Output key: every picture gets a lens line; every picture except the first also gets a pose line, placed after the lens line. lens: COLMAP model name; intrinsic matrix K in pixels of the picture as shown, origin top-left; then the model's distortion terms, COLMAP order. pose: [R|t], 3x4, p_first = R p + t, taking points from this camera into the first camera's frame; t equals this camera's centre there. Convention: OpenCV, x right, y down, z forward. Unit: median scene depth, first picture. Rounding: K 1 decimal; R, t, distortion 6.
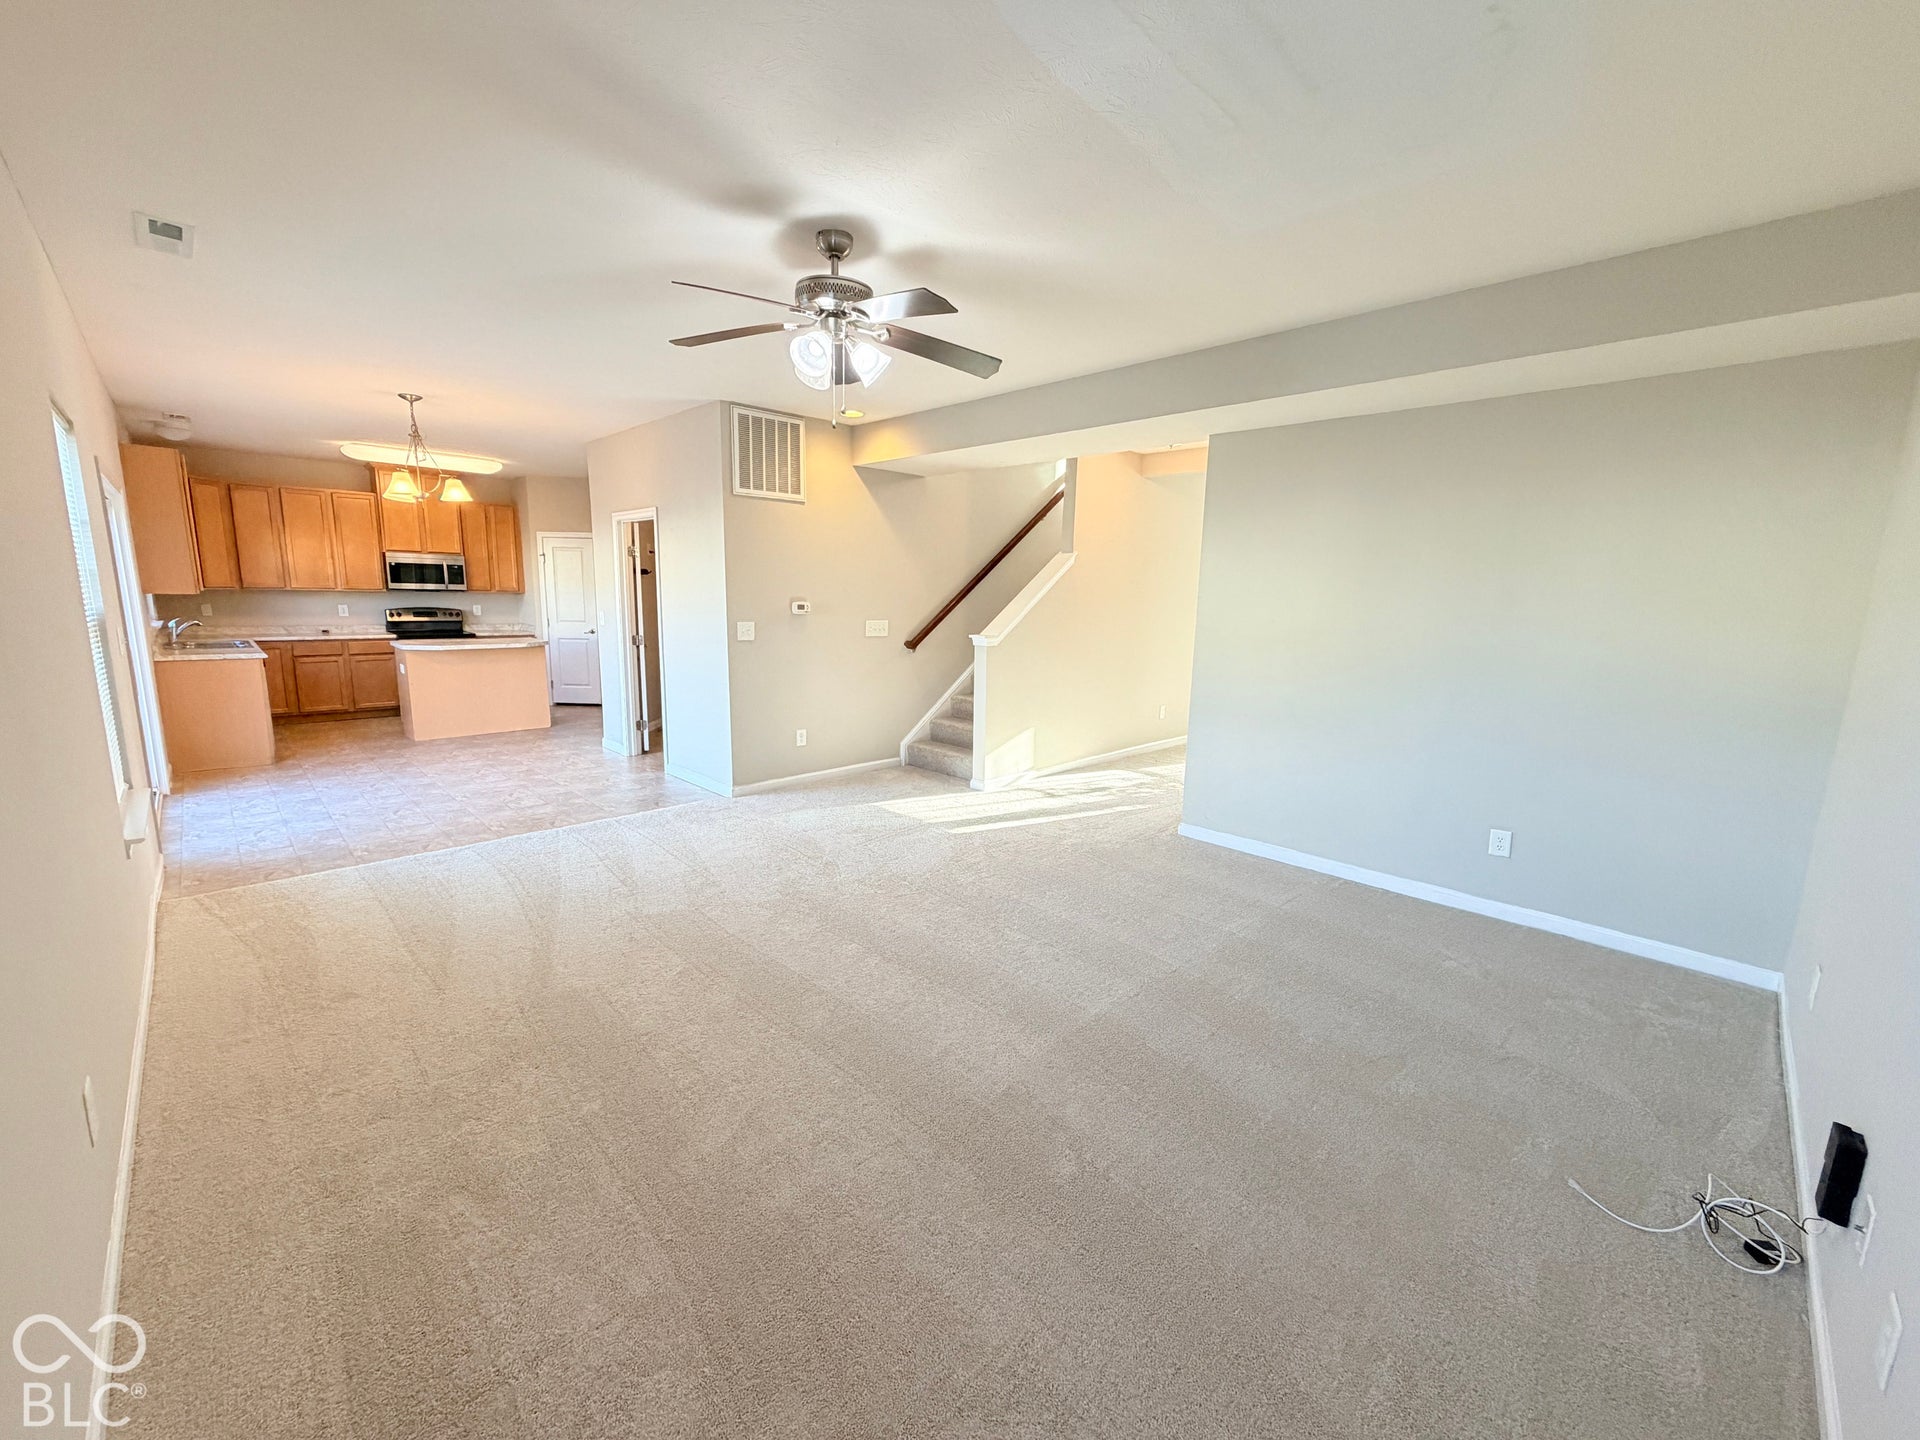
lens RADIAL K [[763.1, 0, 952.0], [0, 763.1, 722.2], [0, 0, 1]] dist [0.000450, -0.000275]
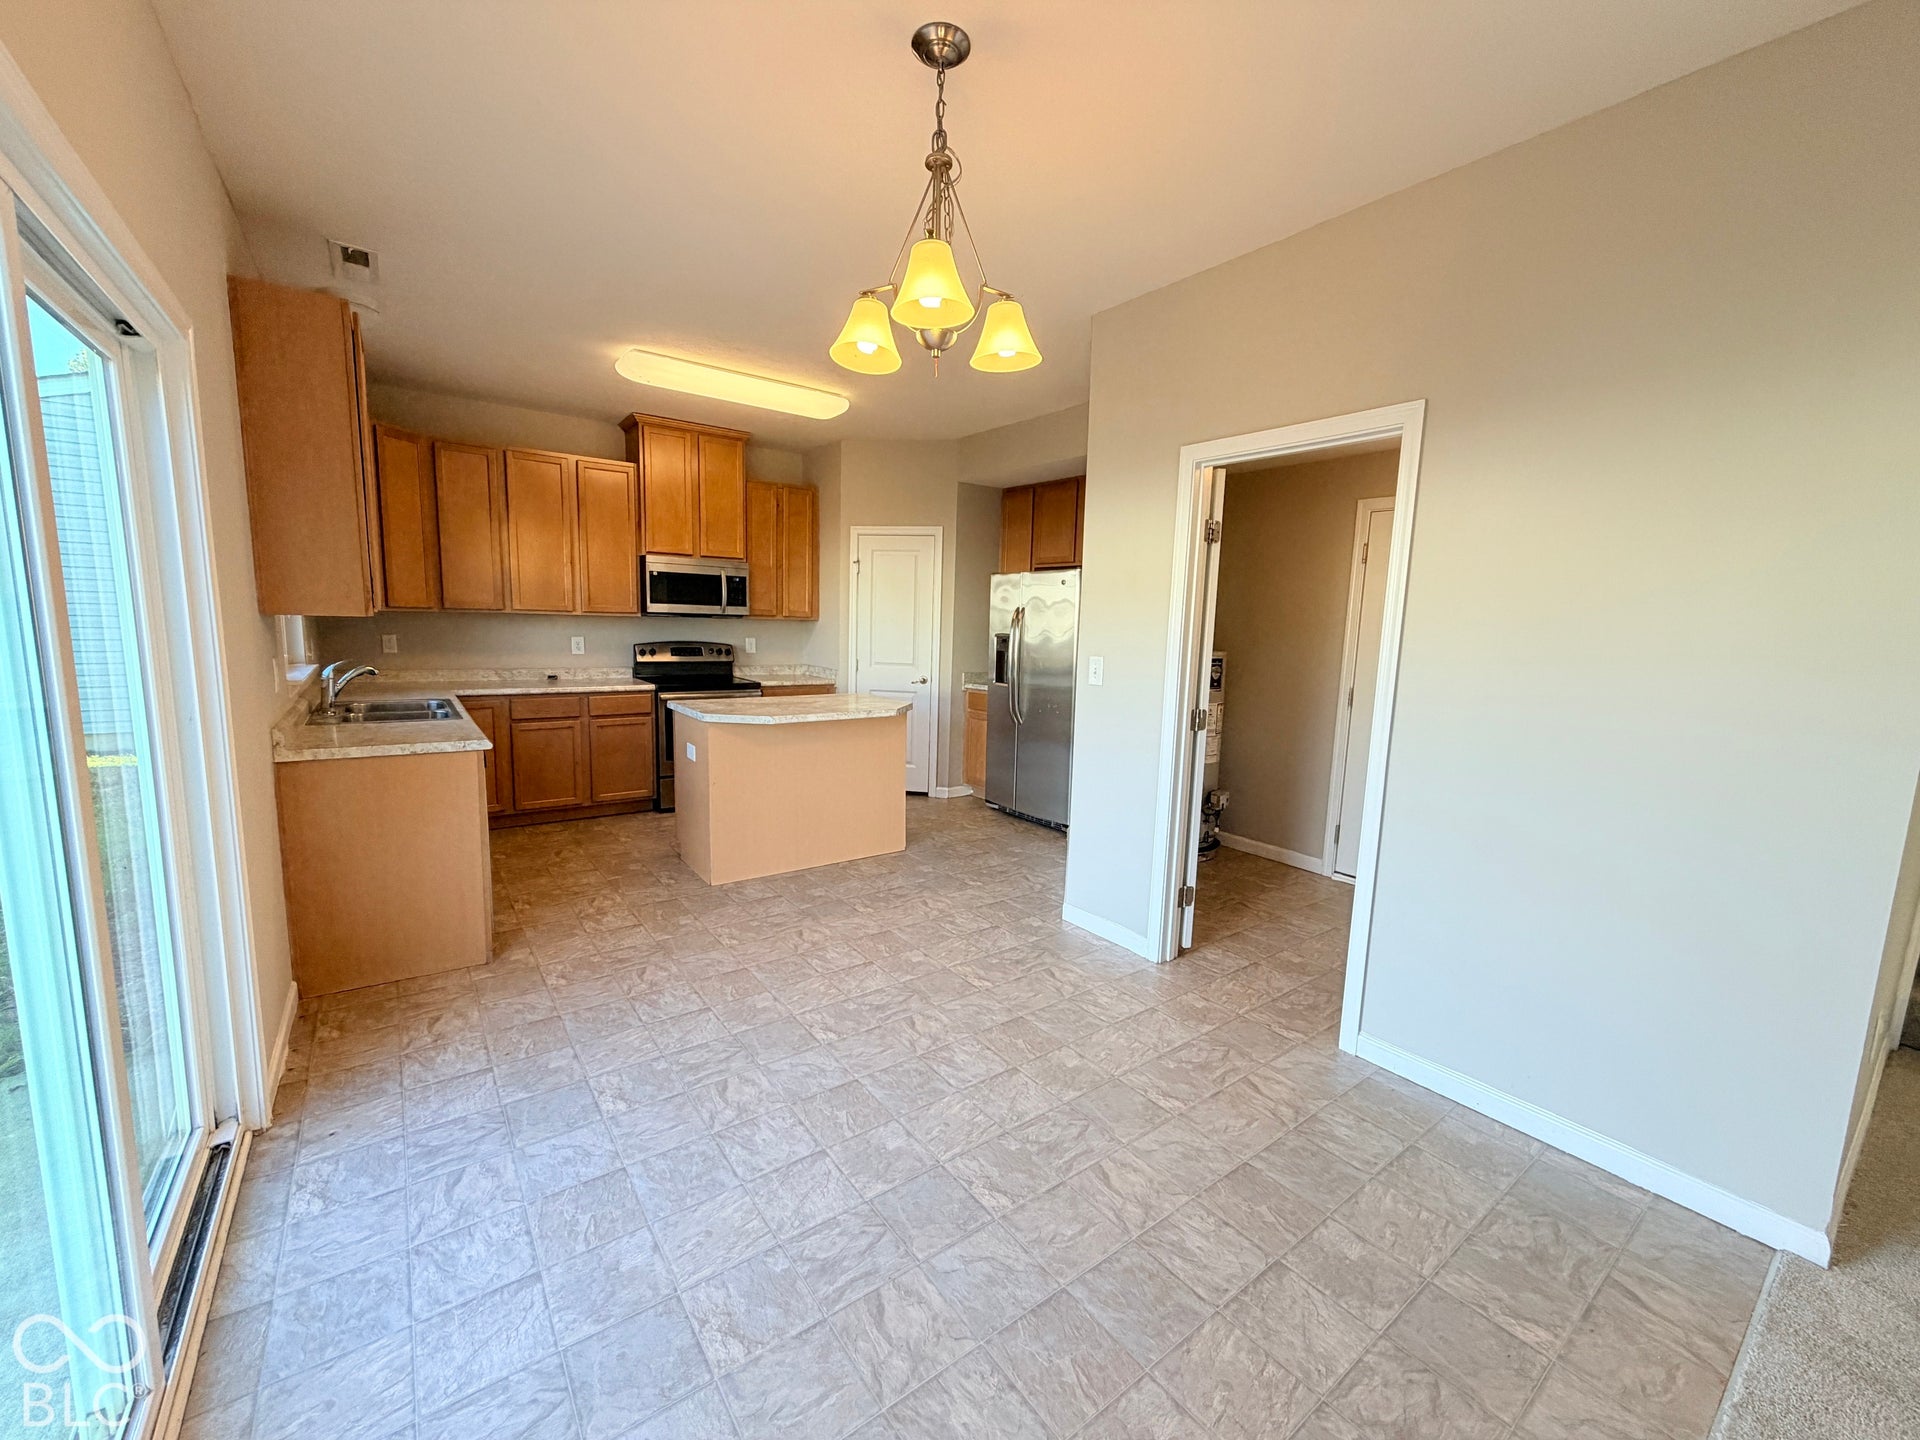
lens RADIAL K [[763.1, 0, 952.0], [0, 763.1, 722.2], [0, 0, 1]] dist [0.000450, -0.000275]
pose [[0.989950, 0.024862, -0.139214, -0.410418], [-0.030411, 0.998820, -0.037870, -0.069546], [0.138108, 0.041723, 0.989538, 0.425257]]
